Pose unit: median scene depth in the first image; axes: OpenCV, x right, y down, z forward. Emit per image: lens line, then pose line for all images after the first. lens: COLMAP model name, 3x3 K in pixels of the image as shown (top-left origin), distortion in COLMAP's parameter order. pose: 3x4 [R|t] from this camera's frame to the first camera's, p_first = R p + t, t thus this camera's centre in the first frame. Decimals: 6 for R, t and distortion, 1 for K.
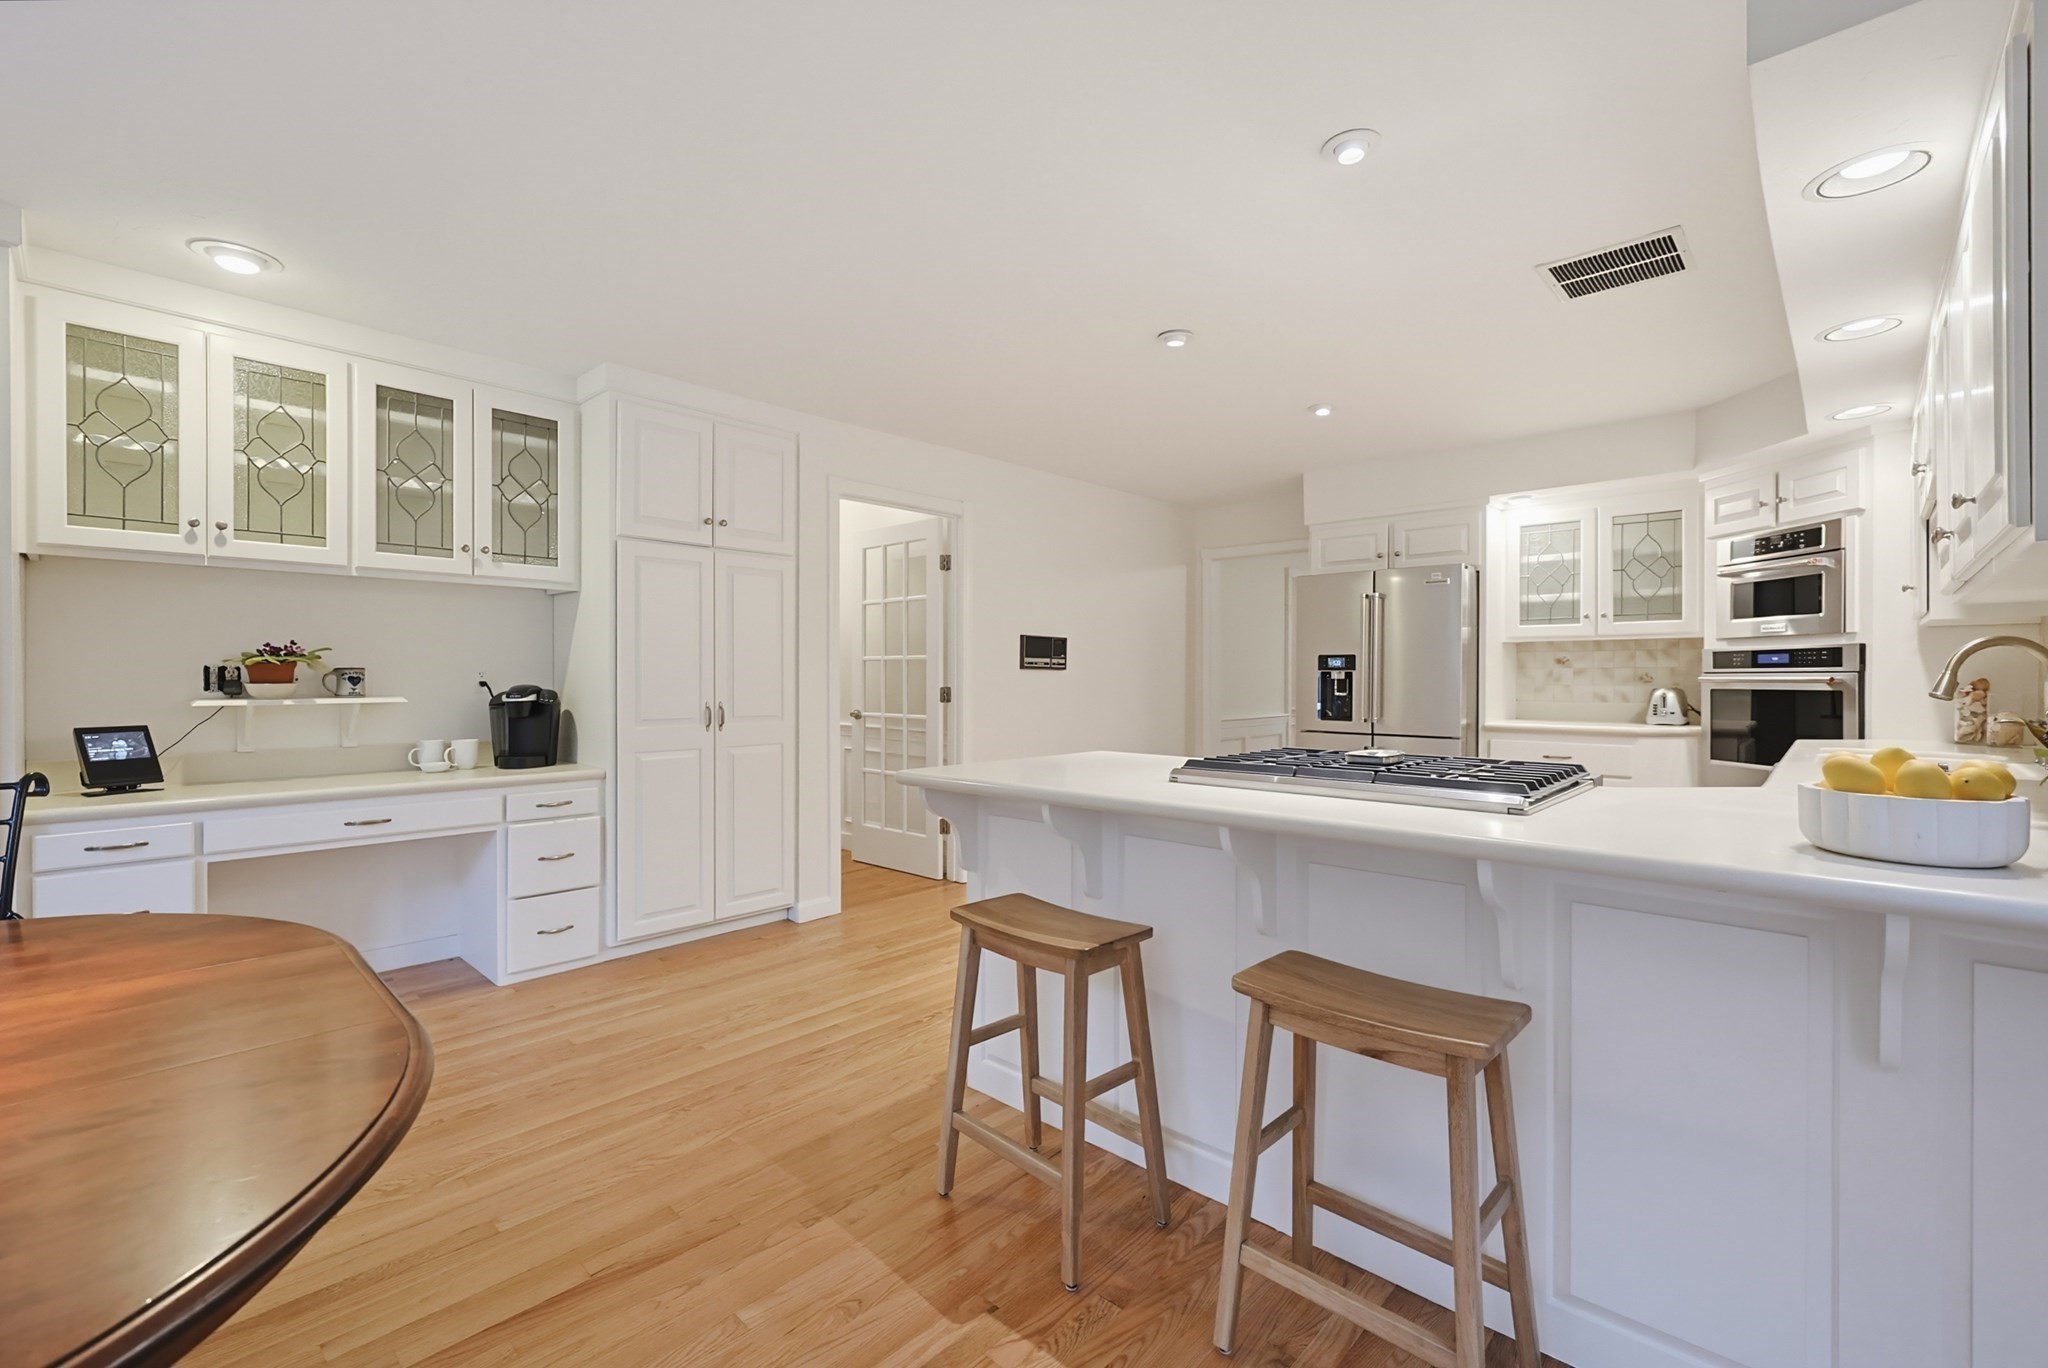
lens RADIAL K [[880.1, 0, 1026.6], [0, 880.1, 680.4], [0, 0, 1]] dist [0.000439, -0.000029]
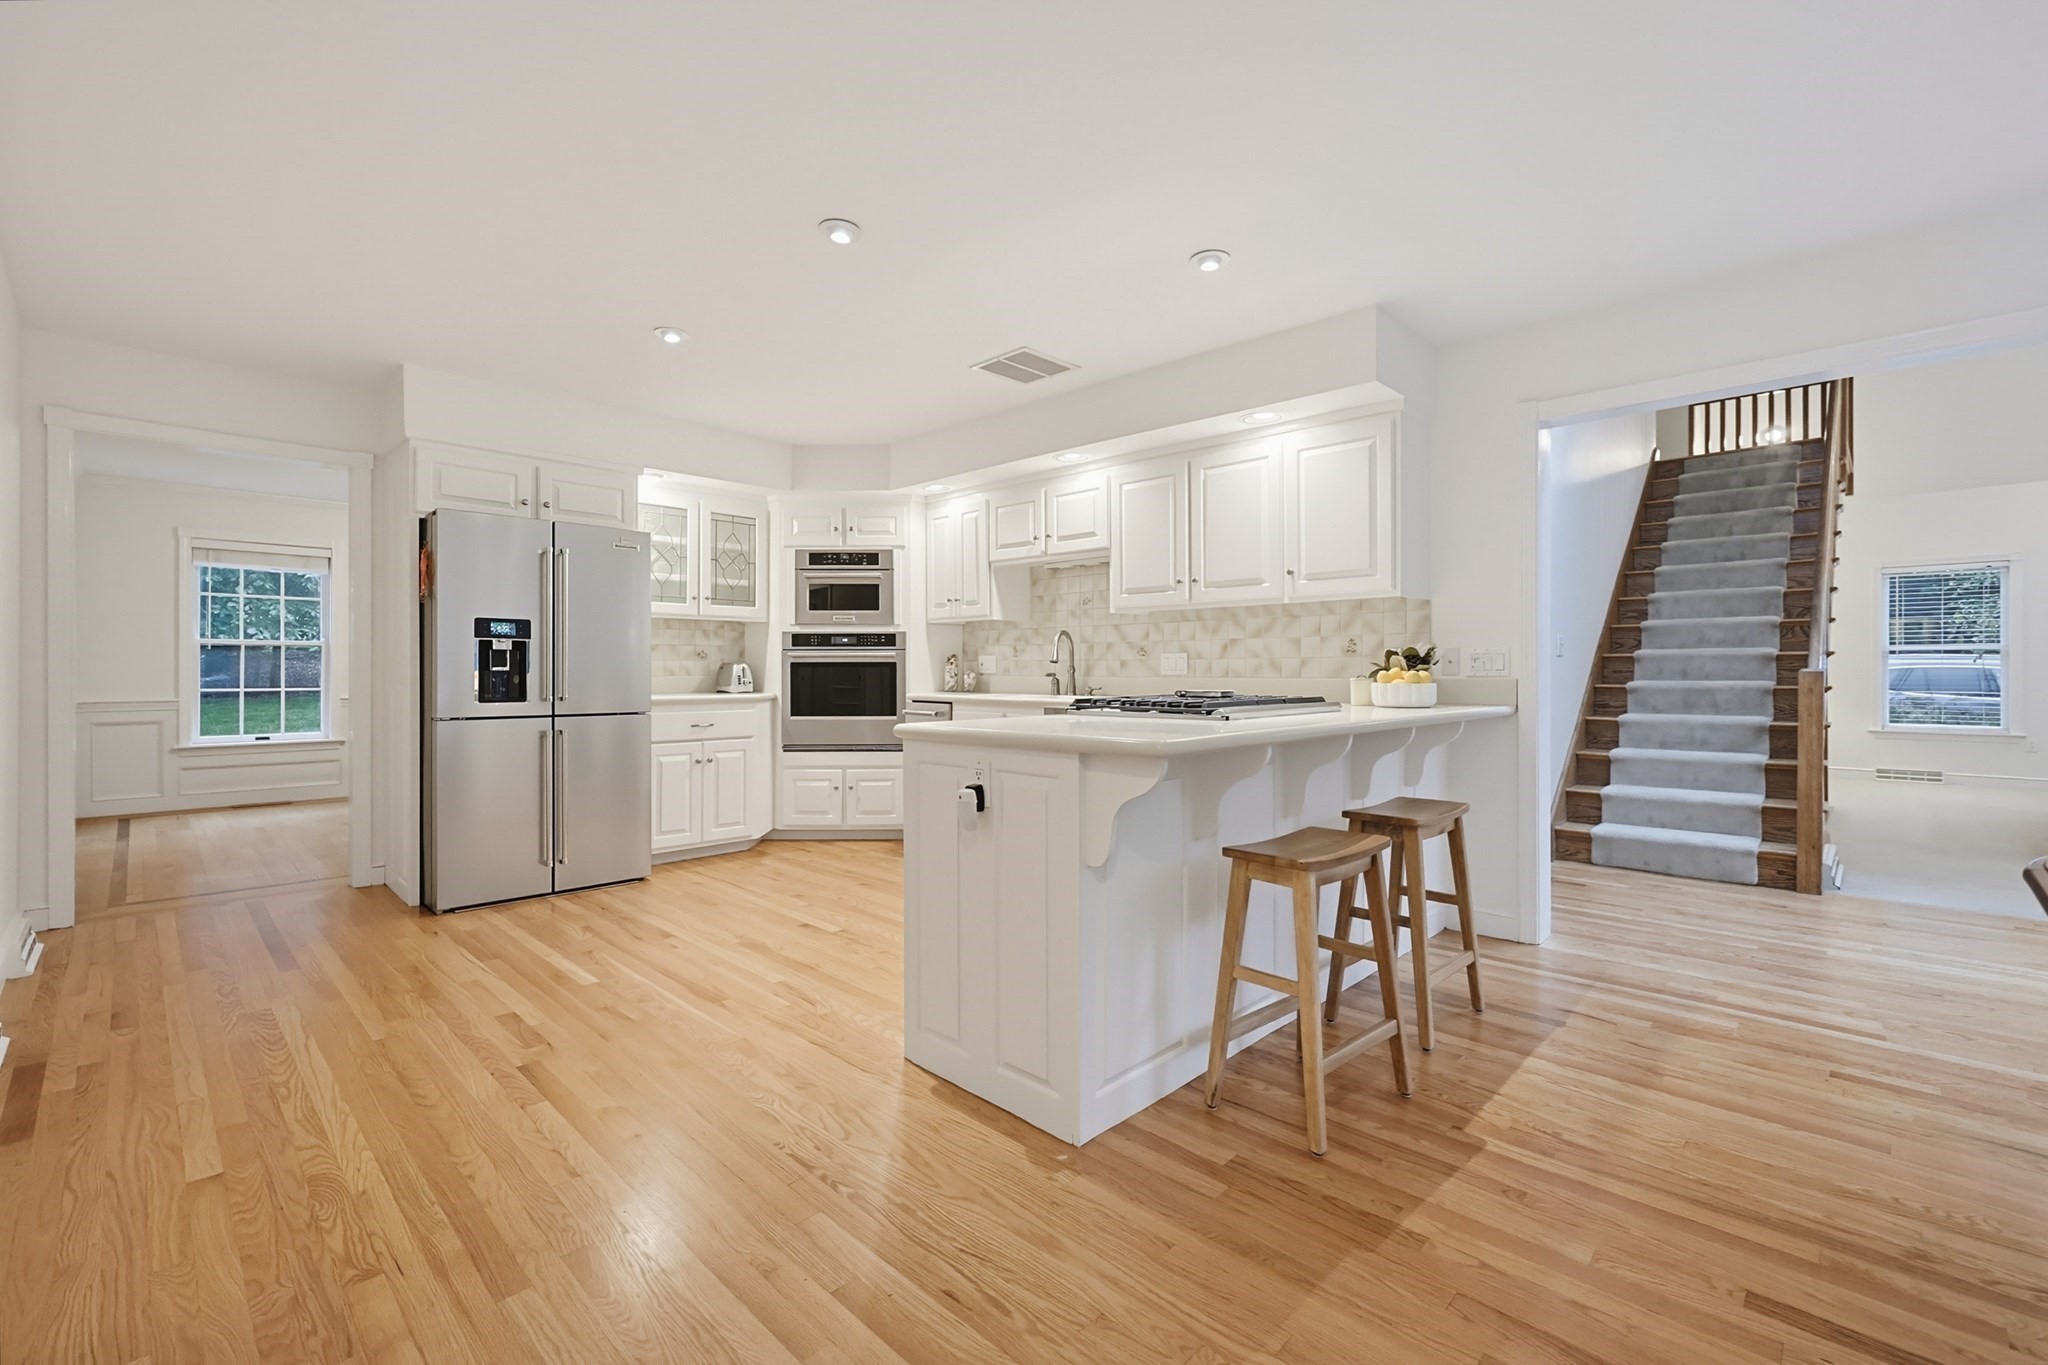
lens RADIAL K [[880.1, 0, 1027.0], [0, 880.1, 674.2], [0, 0, 1]] dist [0.000439, -0.000029]
pose [[0.020771, -0.003993, 0.999776, -0.495243], [0.004561, 0.999982, 0.003899, 0.022887], [-0.999774, 0.004479, 0.020789, 0.601677]]
